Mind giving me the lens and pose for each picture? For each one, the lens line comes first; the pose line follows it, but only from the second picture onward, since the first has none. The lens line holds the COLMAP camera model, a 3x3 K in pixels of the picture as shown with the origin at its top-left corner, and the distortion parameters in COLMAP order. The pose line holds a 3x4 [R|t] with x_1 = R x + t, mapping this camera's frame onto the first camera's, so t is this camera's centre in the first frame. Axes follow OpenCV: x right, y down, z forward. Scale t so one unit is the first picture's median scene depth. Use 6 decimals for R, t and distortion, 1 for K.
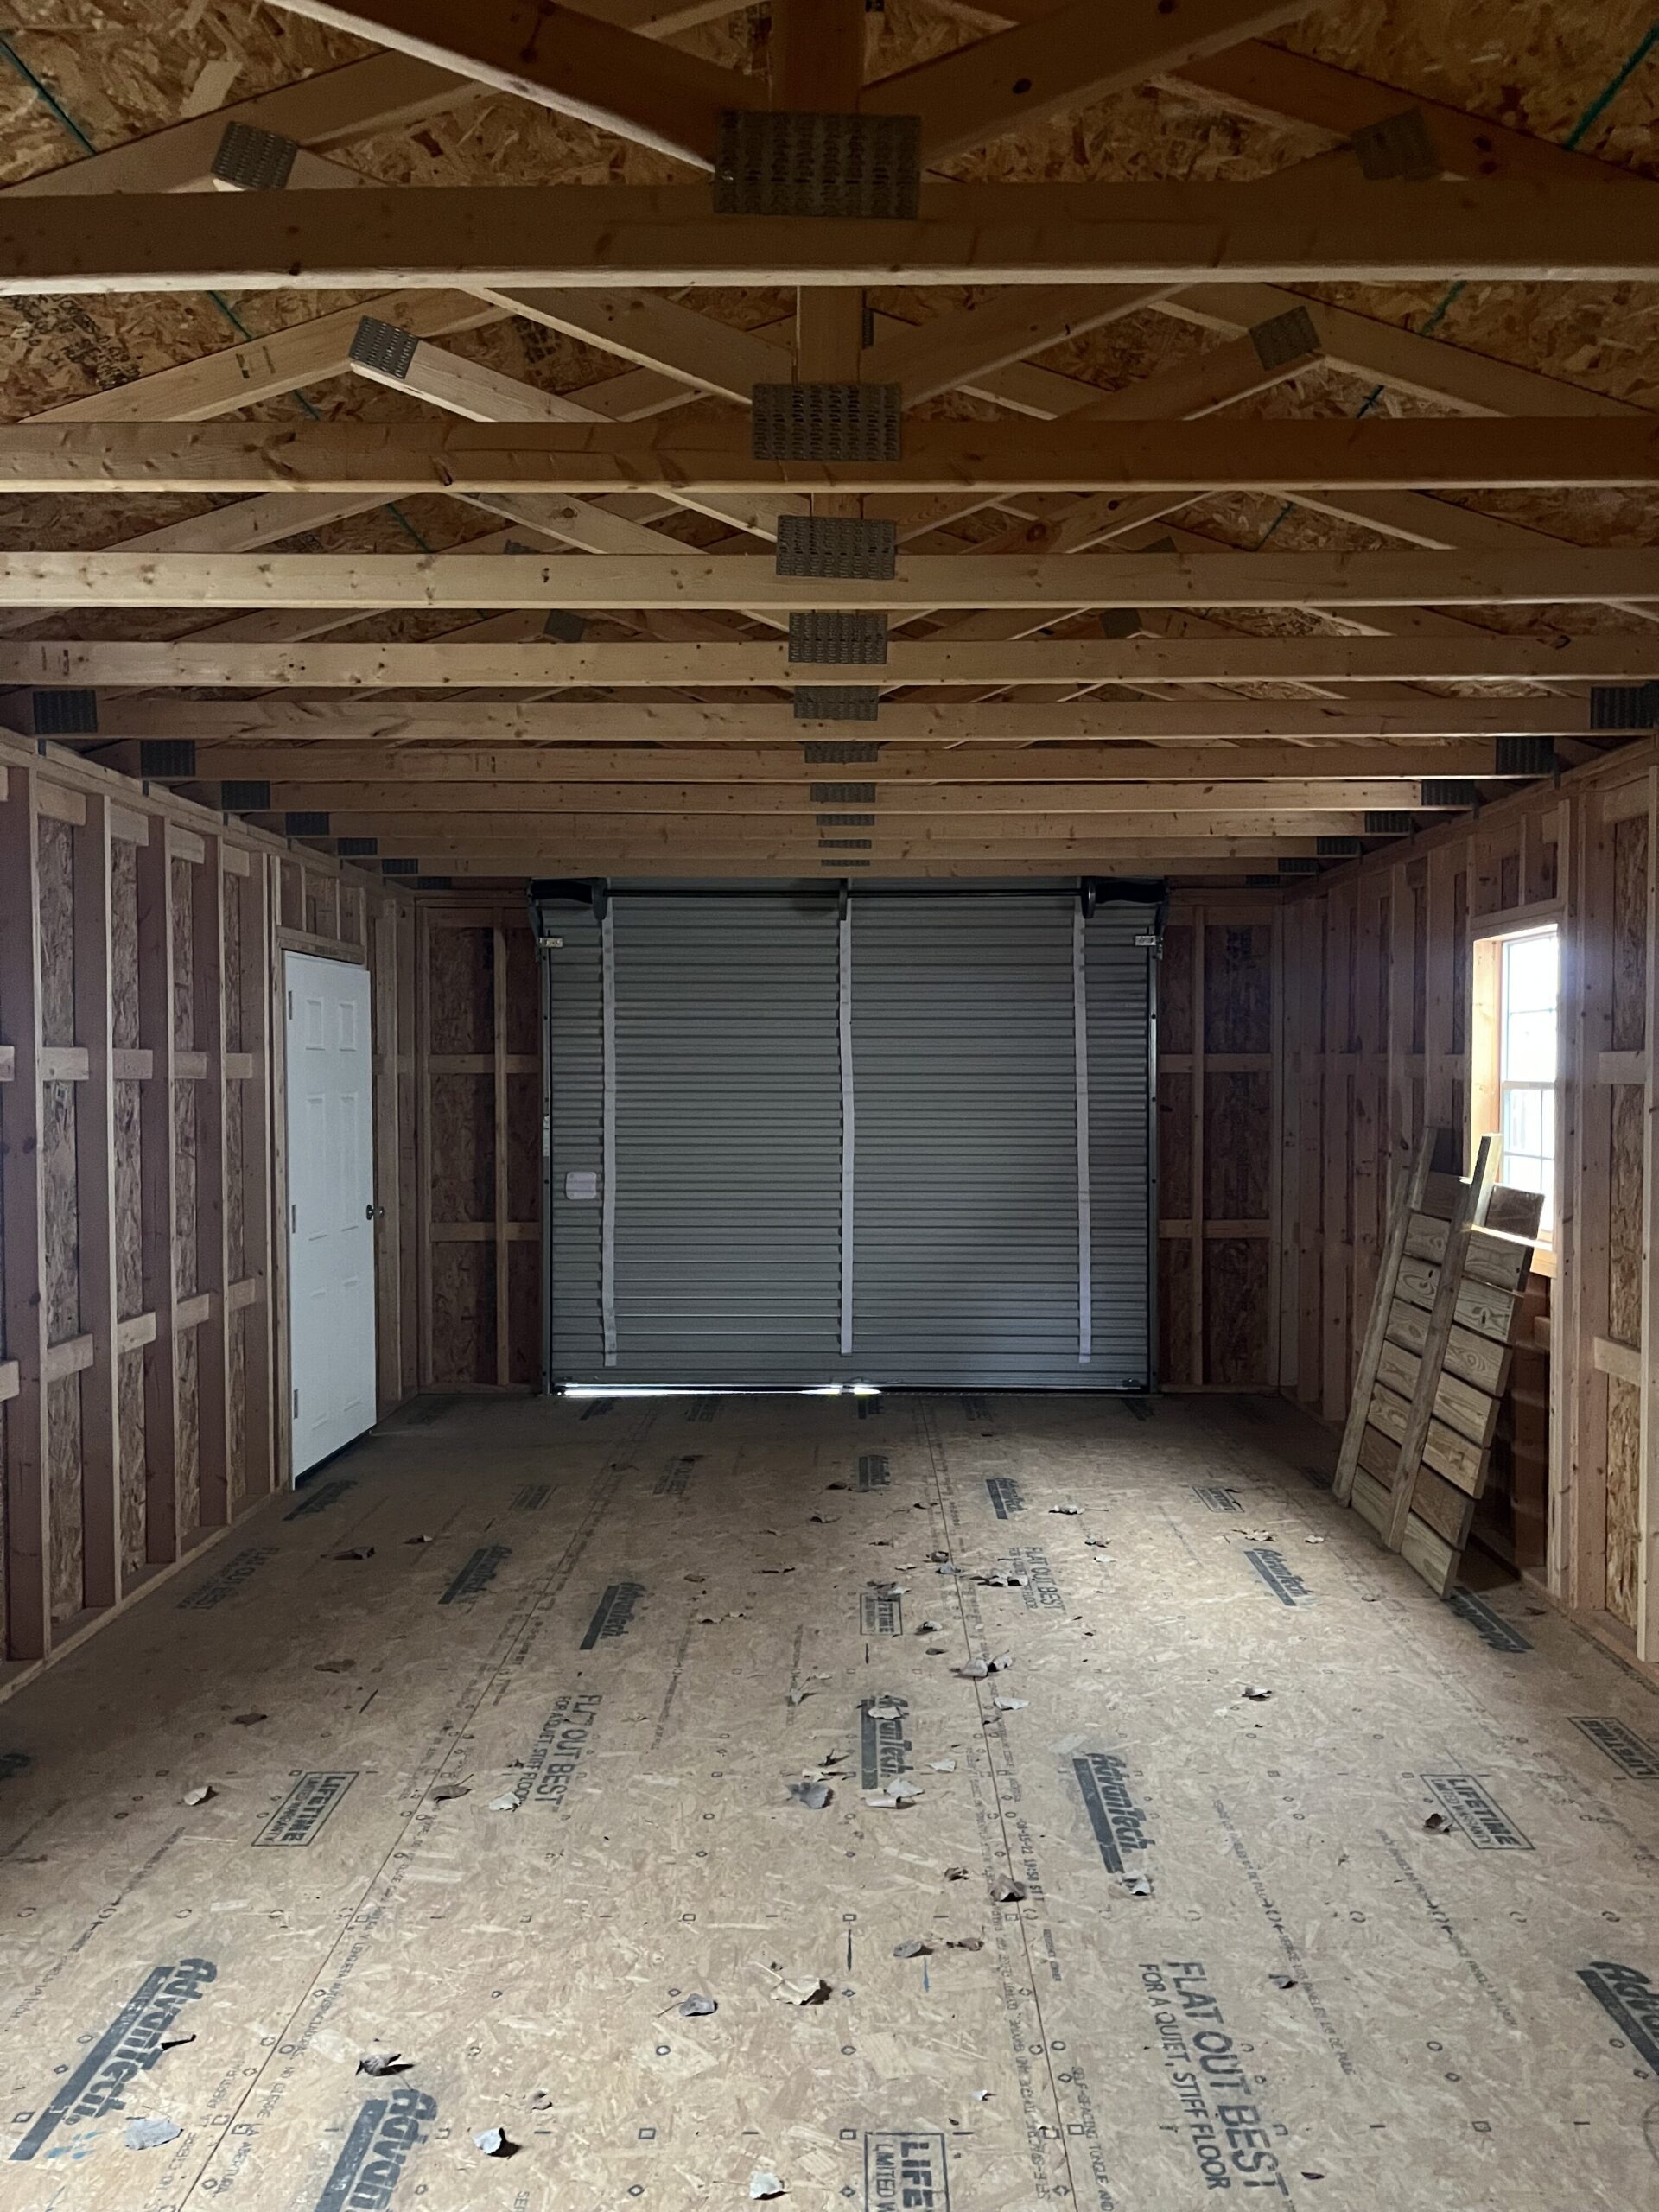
lens RADIAL K [[1646.8, 0, 888.2], [0, 1646.8, 1115.6], [0, 0, 1]] dist [0.004437, 0.001455]
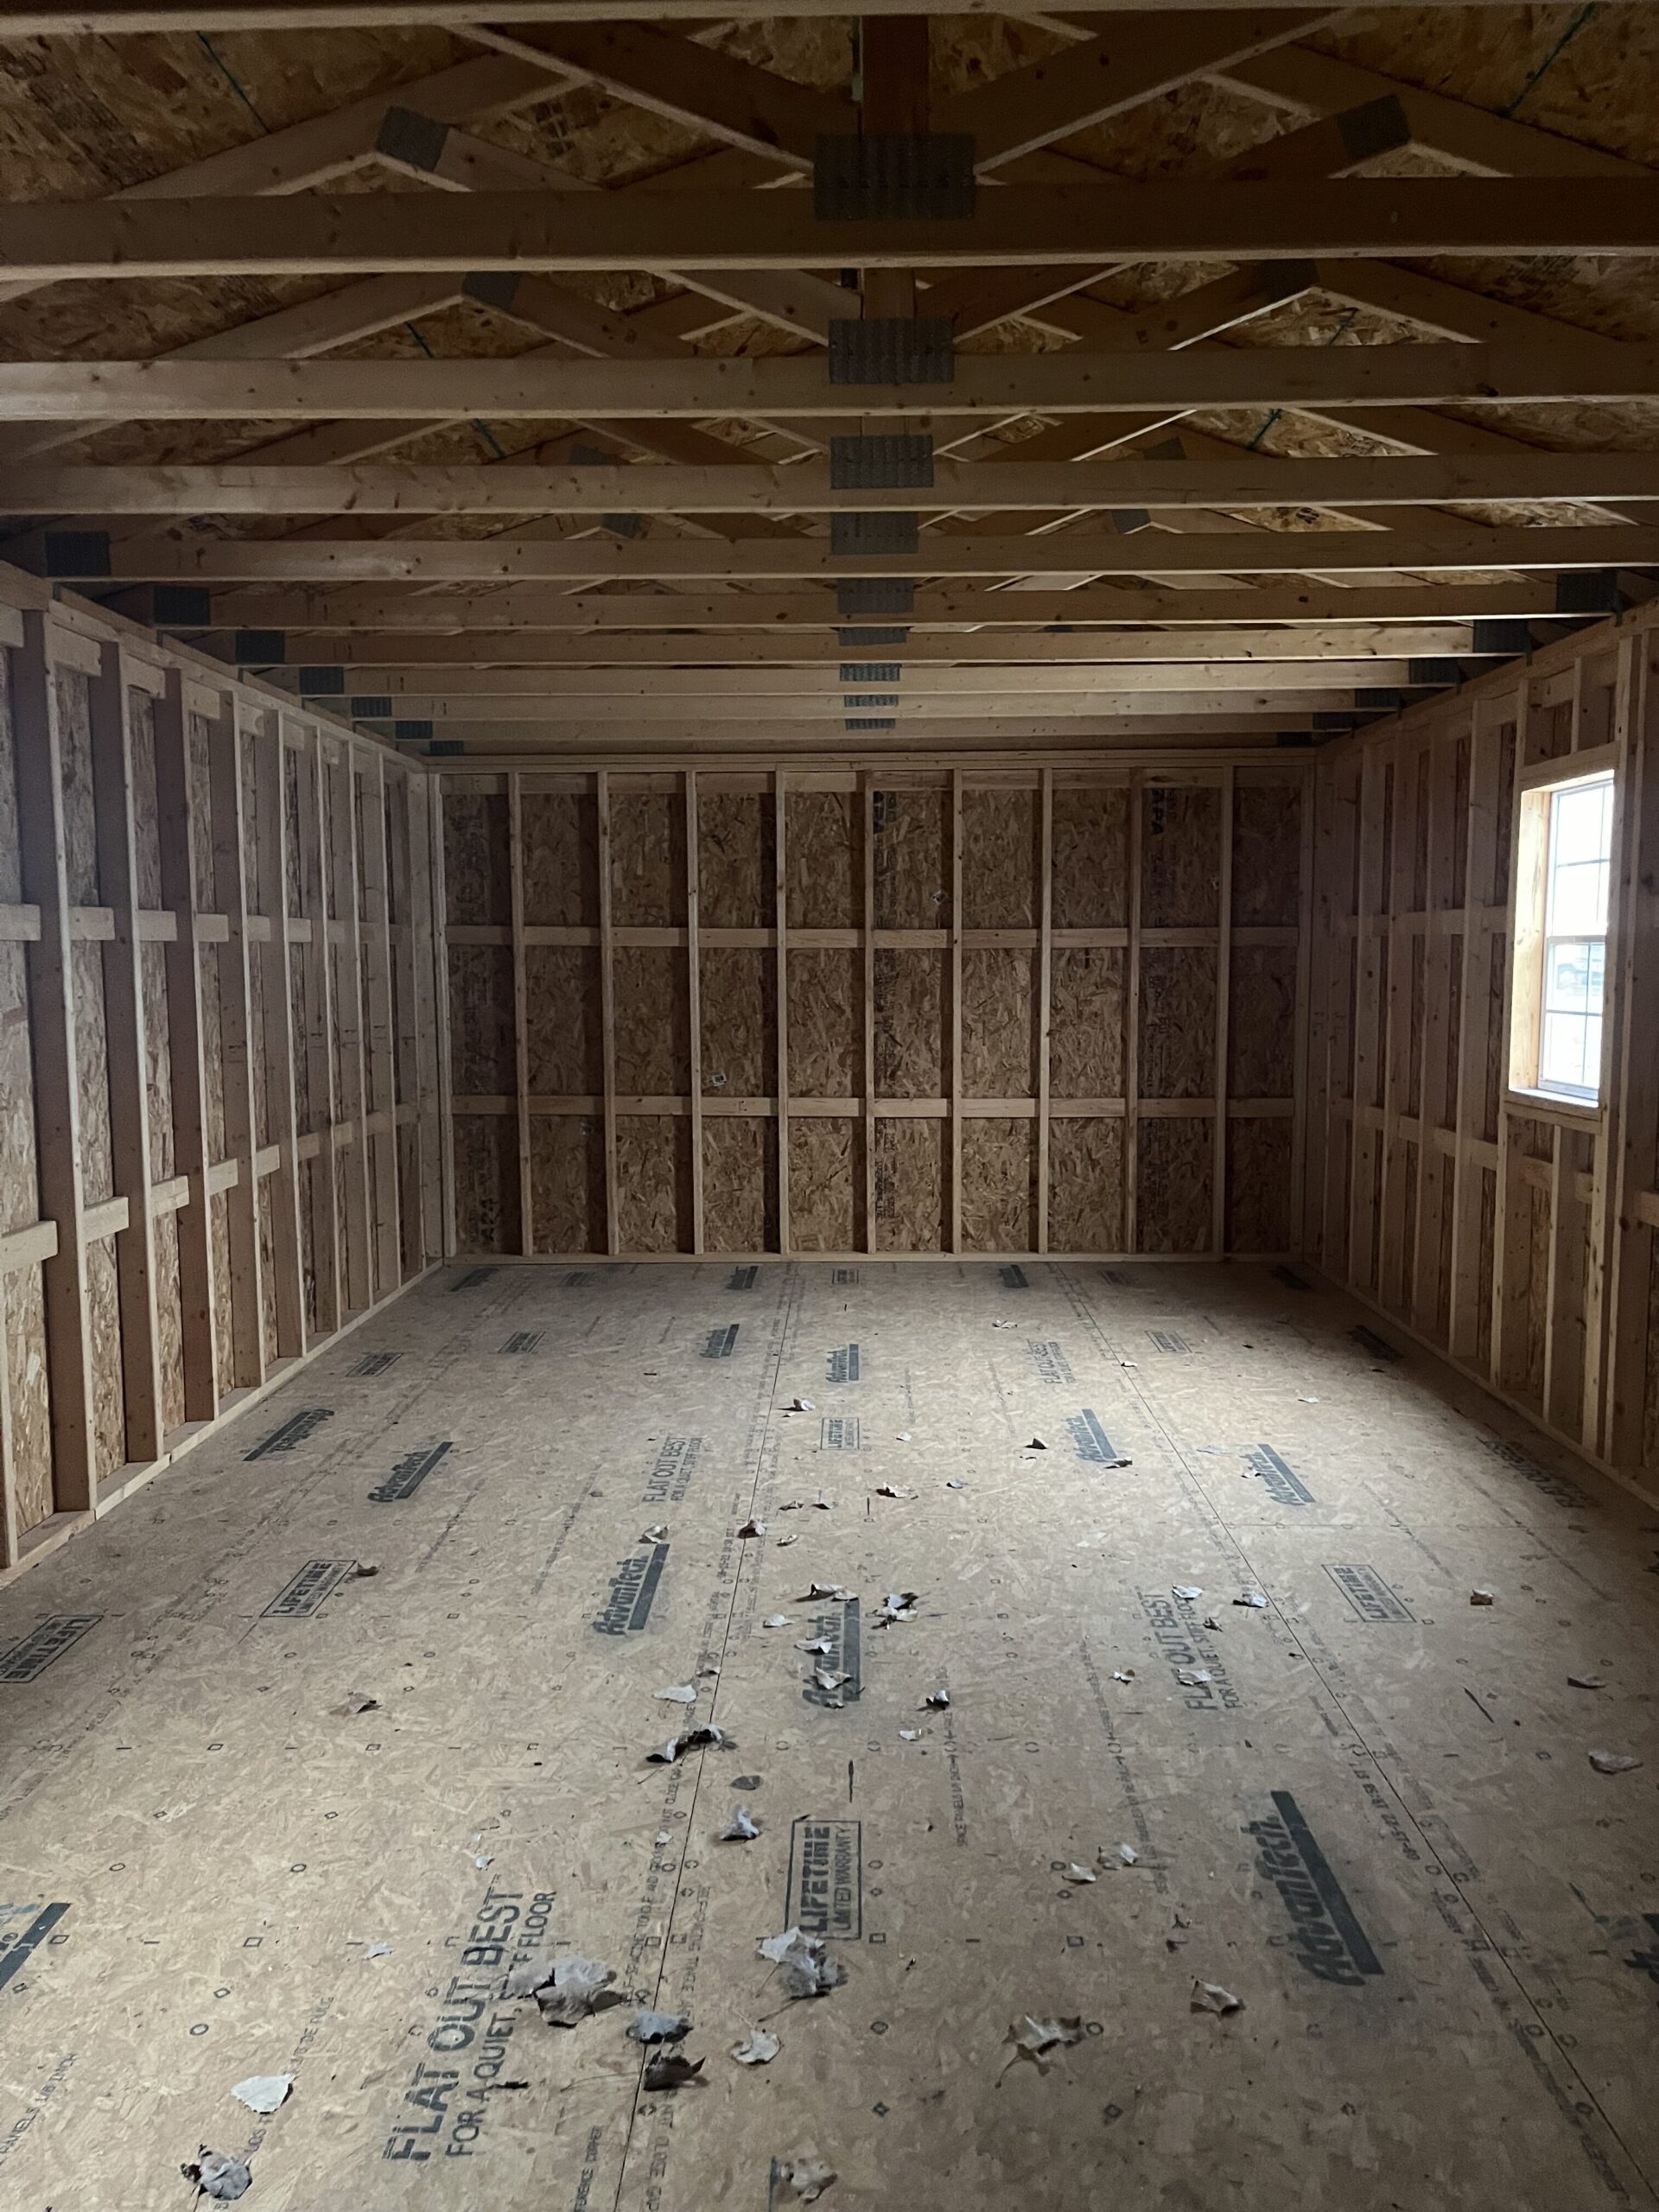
lens RADIAL K [[1646.8, 0, 888.2], [0, 1646.8, 1115.6], [0, 0, 1]] dist [0.004437, 0.001455]
pose [[-0.999987, 0.004664, 0.001904, -0.036382], [0.004870, 0.991699, 0.128492, -0.034047], [-0.001289, 0.128500, -0.991709, 1.939388]]
